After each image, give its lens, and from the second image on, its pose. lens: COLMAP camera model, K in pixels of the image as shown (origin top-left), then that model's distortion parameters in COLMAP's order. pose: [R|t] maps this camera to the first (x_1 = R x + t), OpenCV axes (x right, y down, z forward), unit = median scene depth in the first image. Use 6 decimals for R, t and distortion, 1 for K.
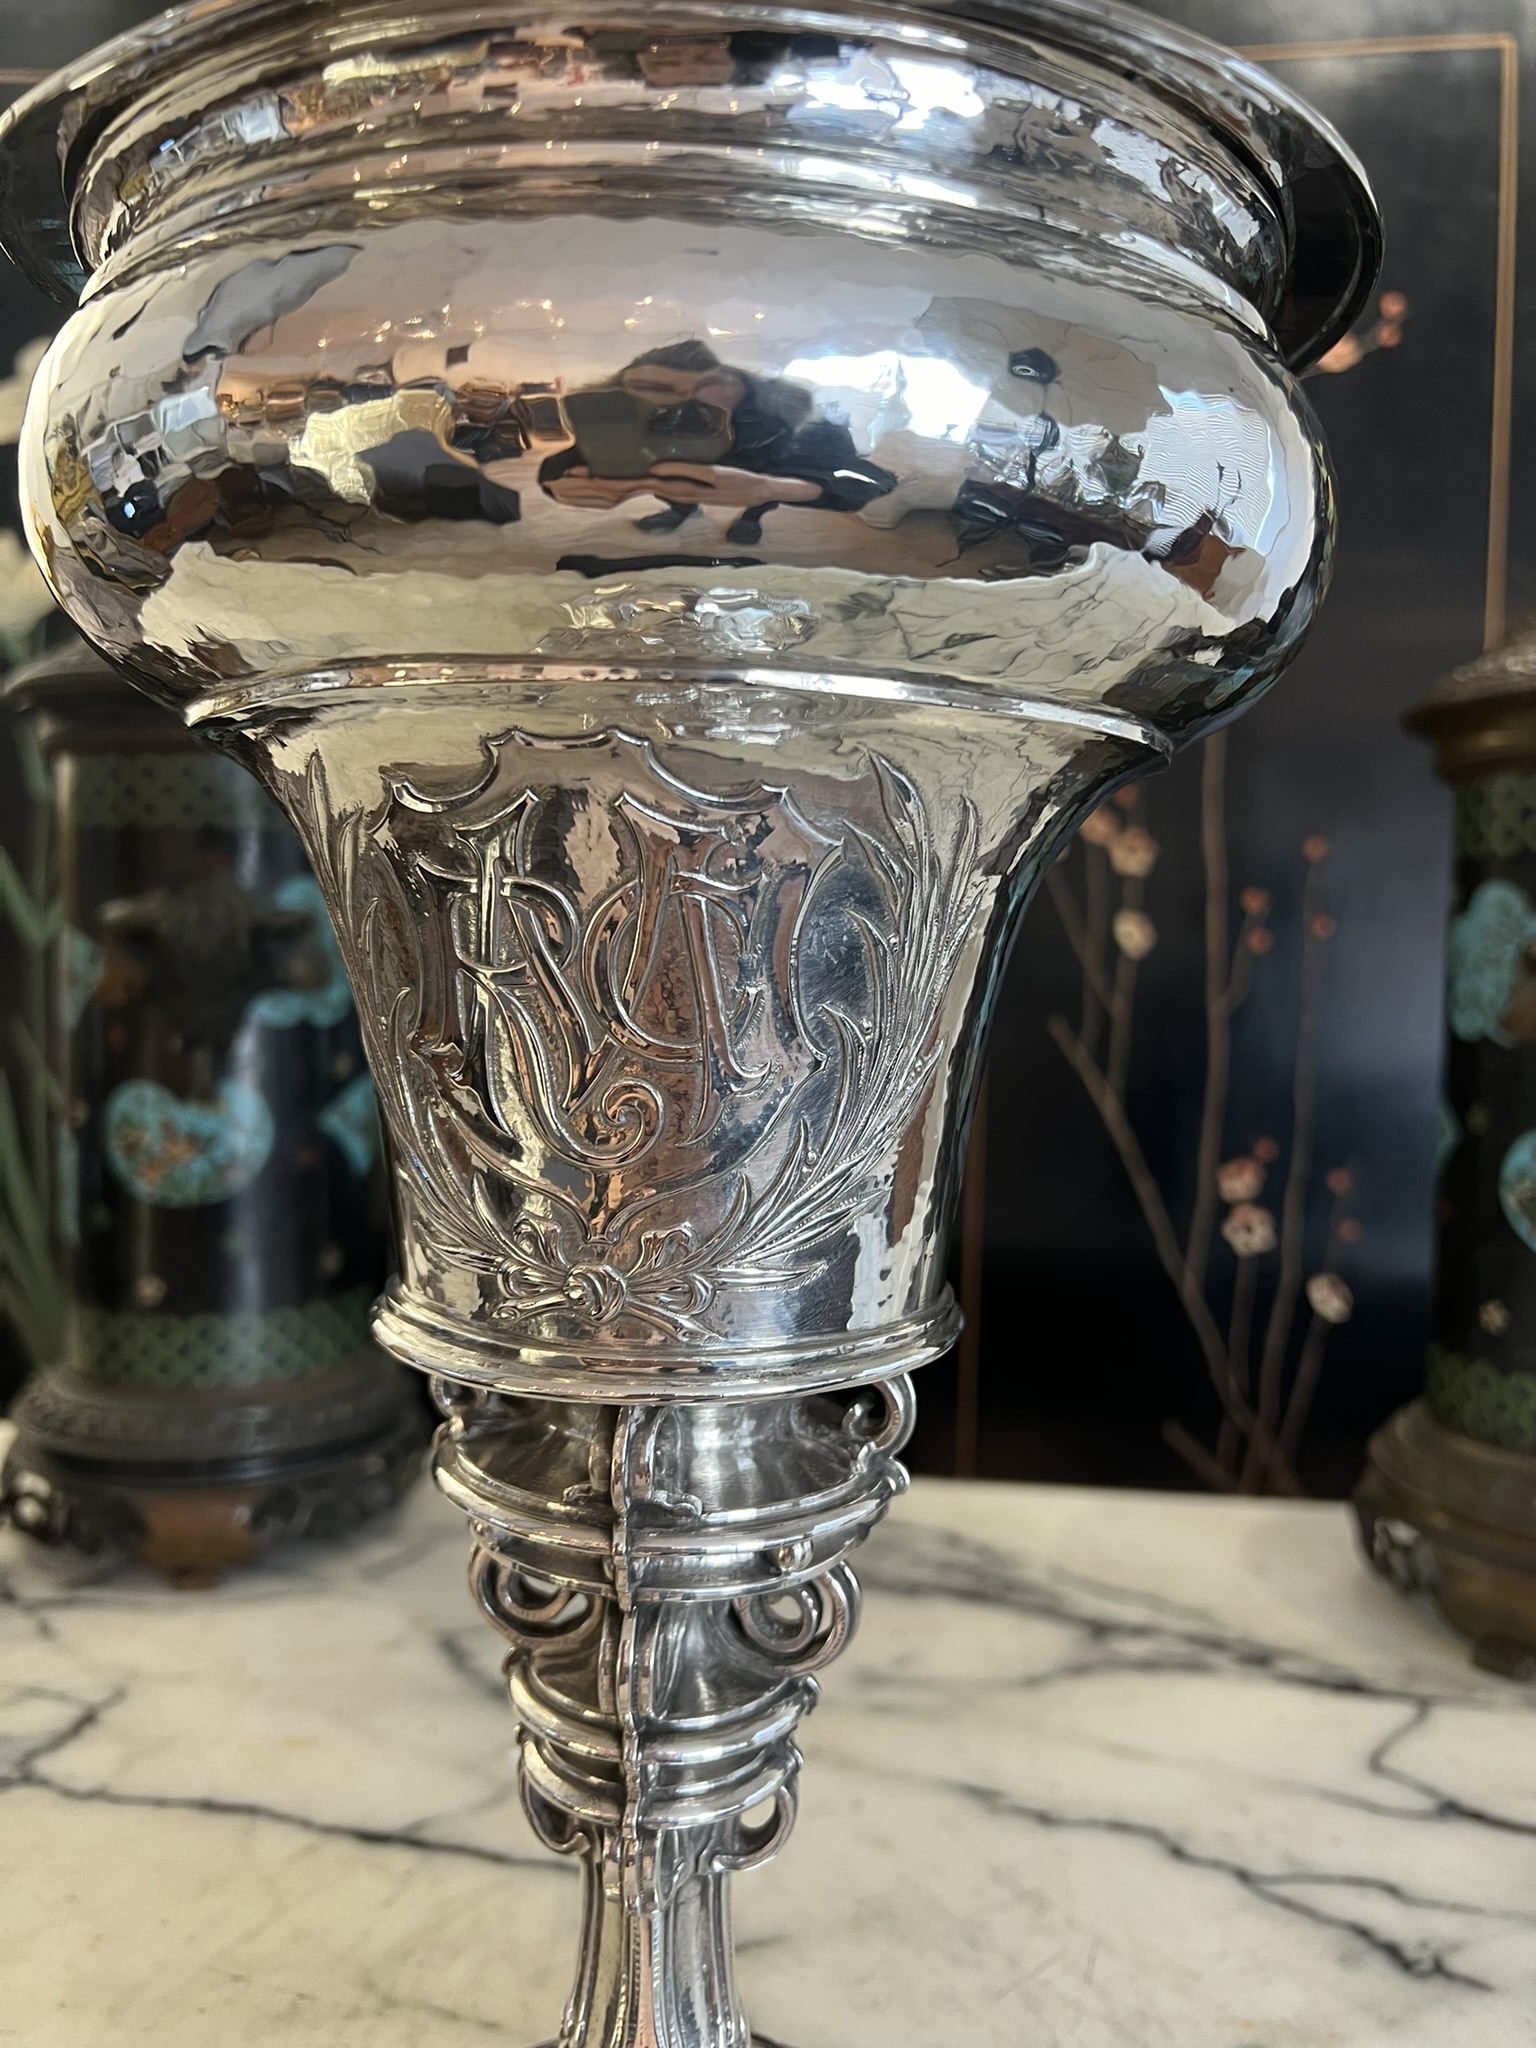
lens RADIAL K [[1627.1, 0, 768.0], [0, 1627.1, 1024.0], [0, 0, 1]] dist [0.026202, -0.065567]
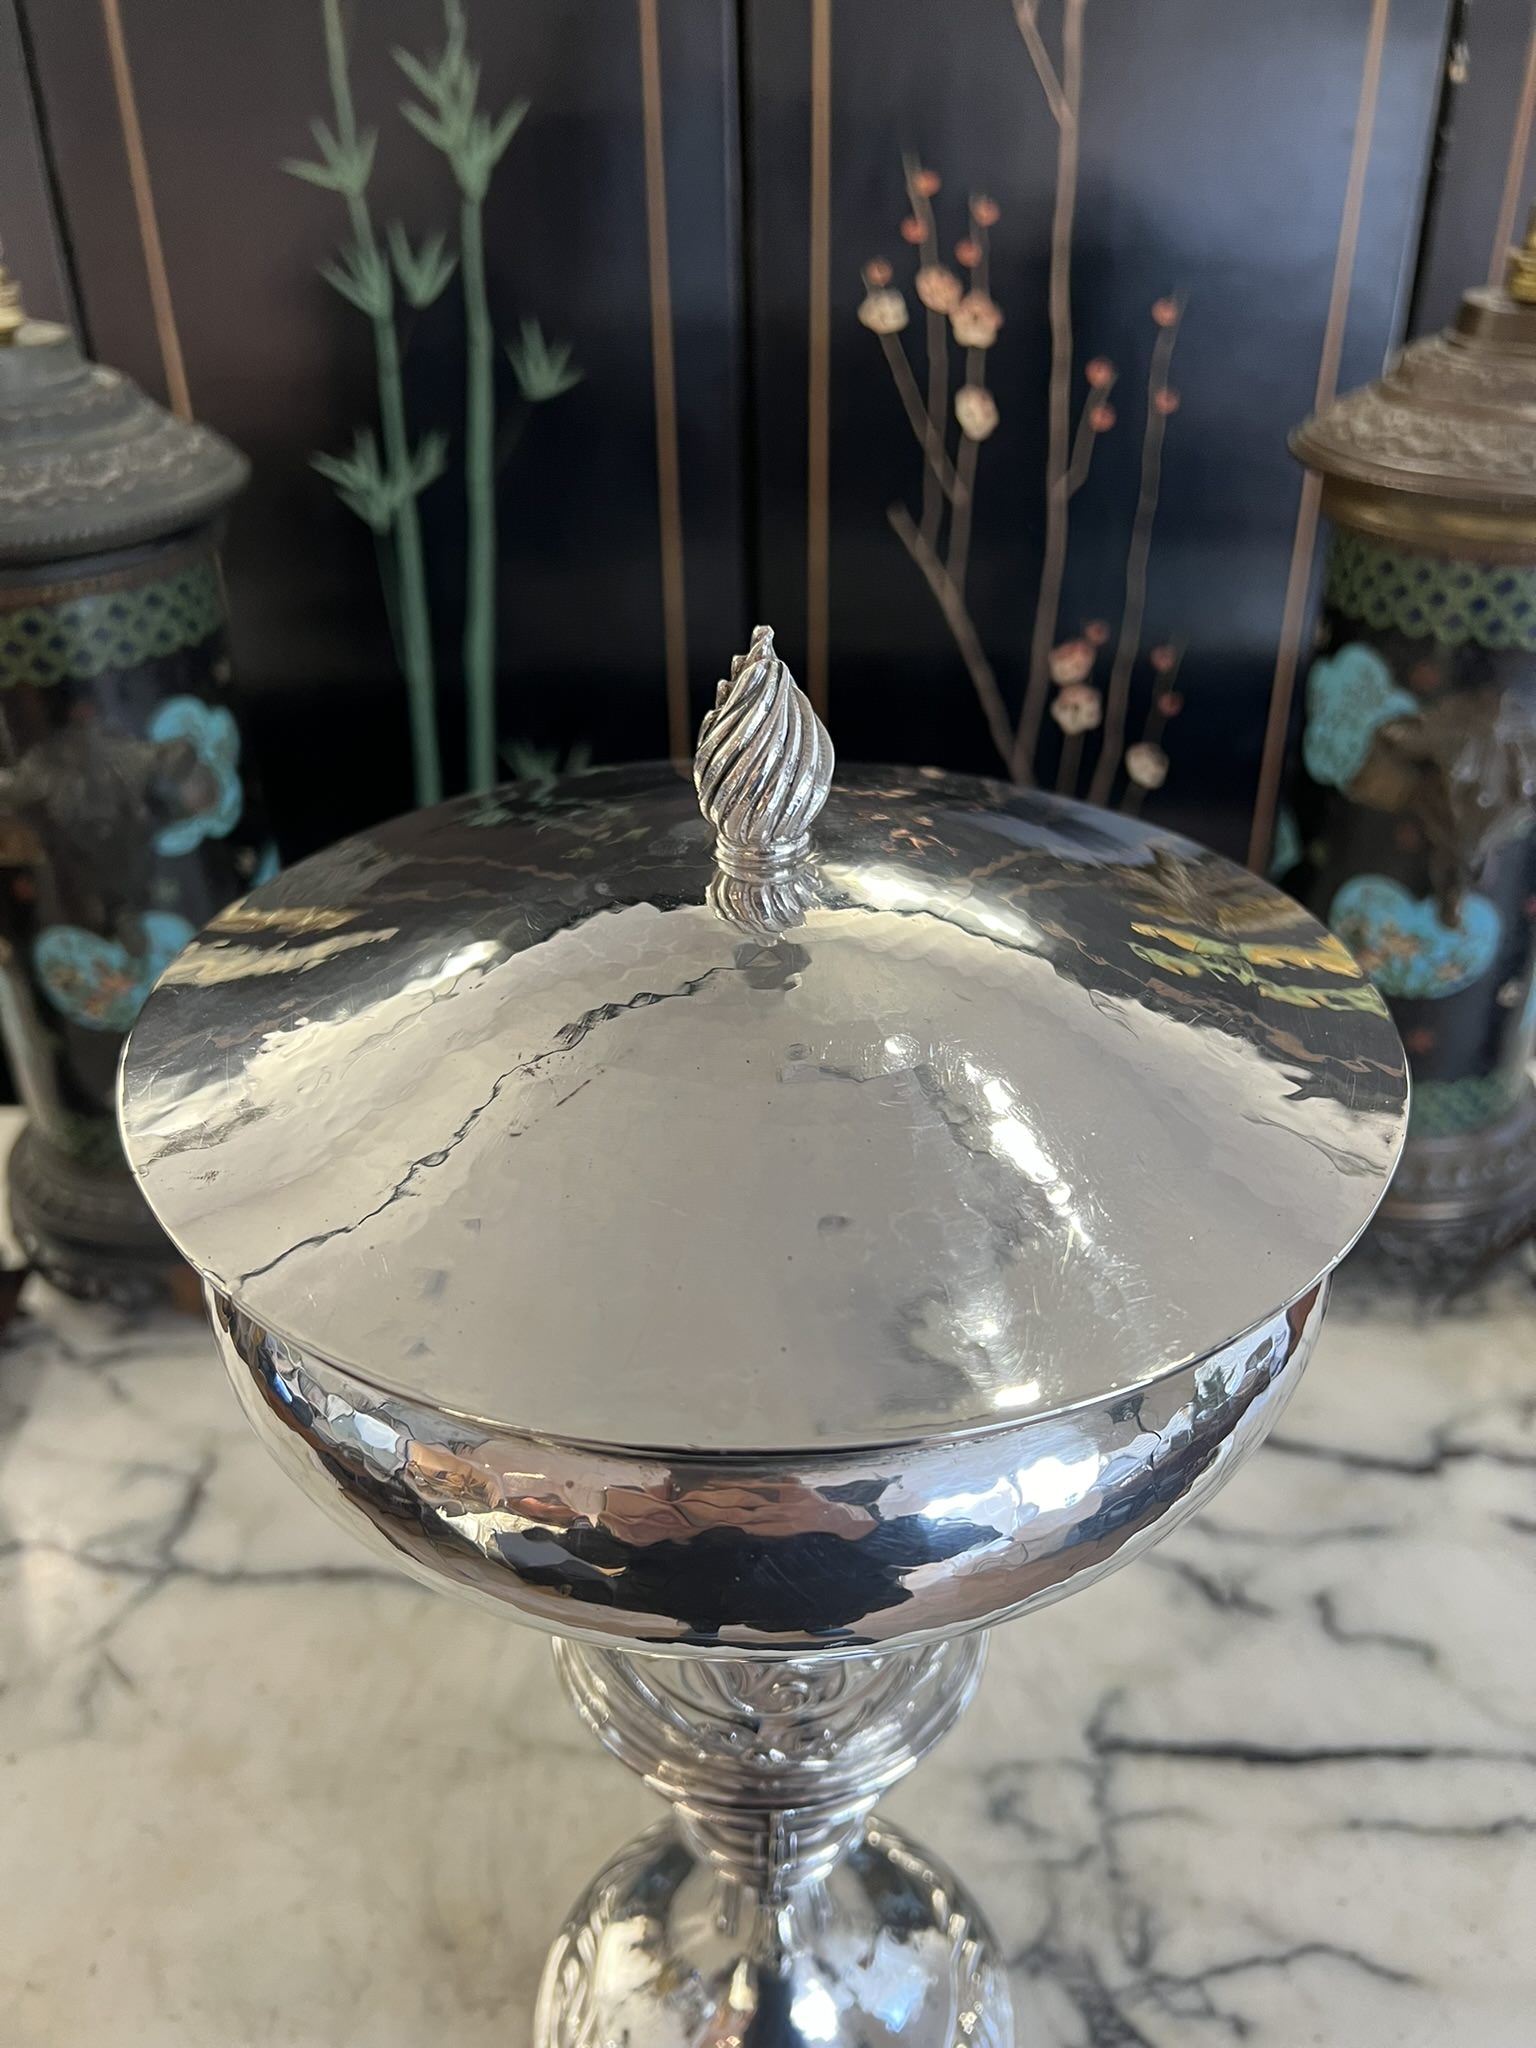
lens RADIAL K [[1615.6, 0, 766.5], [0, 1615.6, 1069.5], [0, 0, 1]] dist [0.006360, -0.002575]
pose [[0.988618, -0.112285, 0.100136, -0.081359], [0.047007, 0.862787, 0.503378, -0.488964], [-0.142918, -0.492941, 0.858244, 0.041670]]
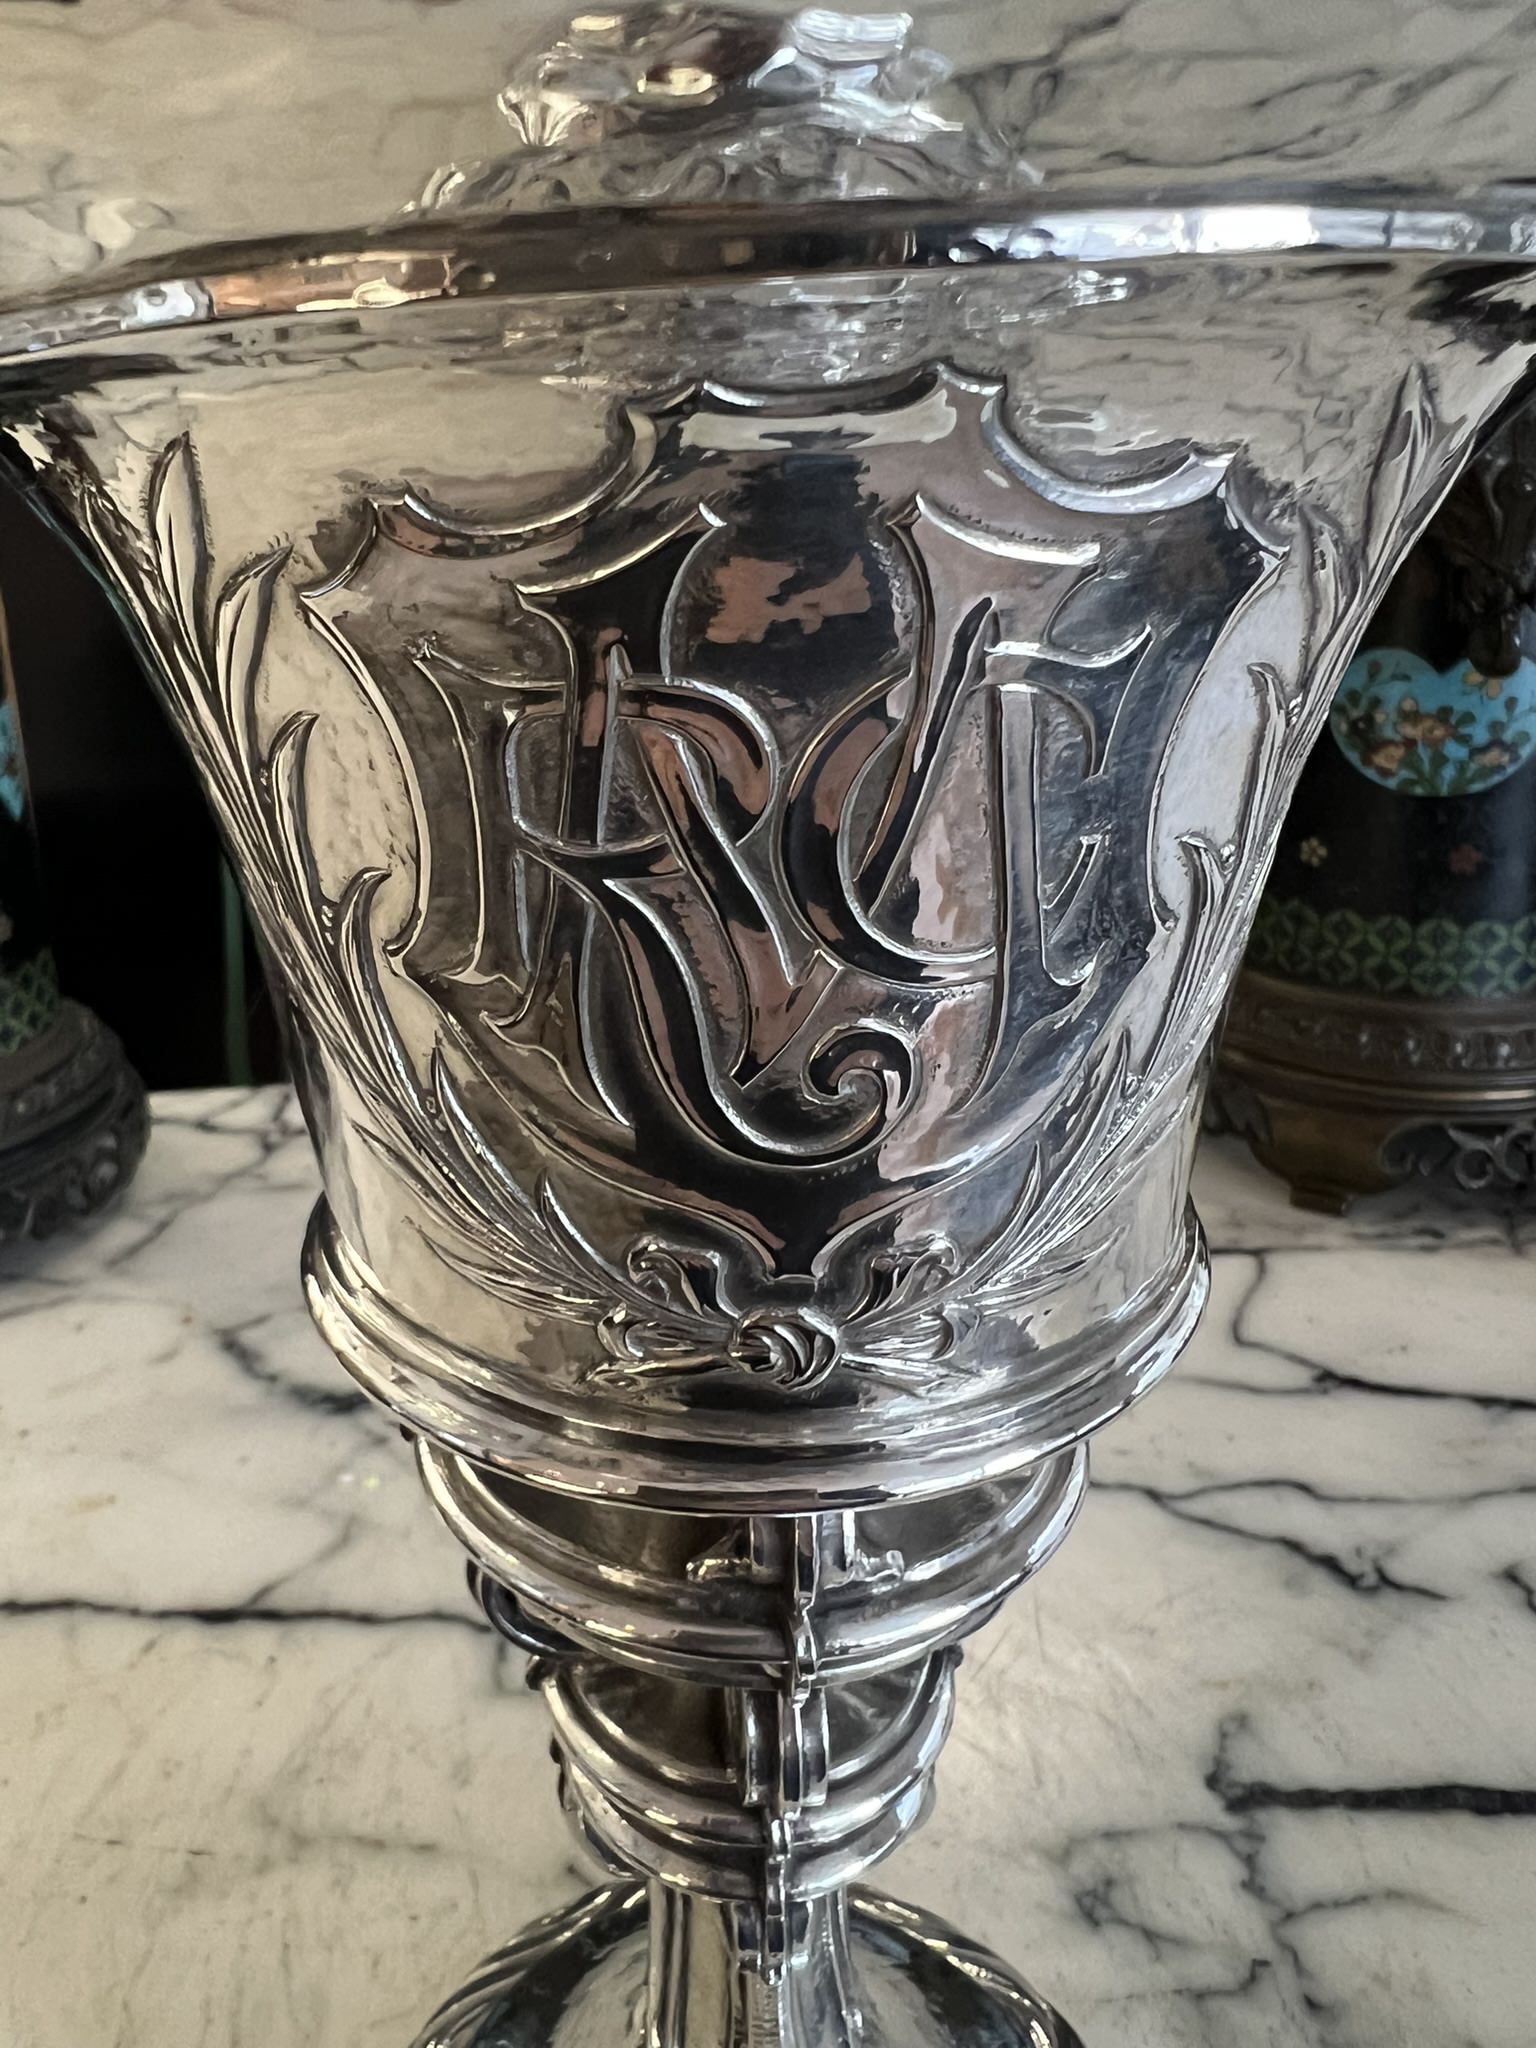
lens RADIAL K [[1593.3, 0, 581.1], [0, 1593.3, 927.0], [0, 0, 1]] dist [-0.011692, 0.003195]
pose [[0.984554, -0.121418, 0.126141, -0.106892], [0.085114, 0.961526, 0.261197, -0.063255], [-0.153002, -0.246426, 0.957008, 0.228589]]
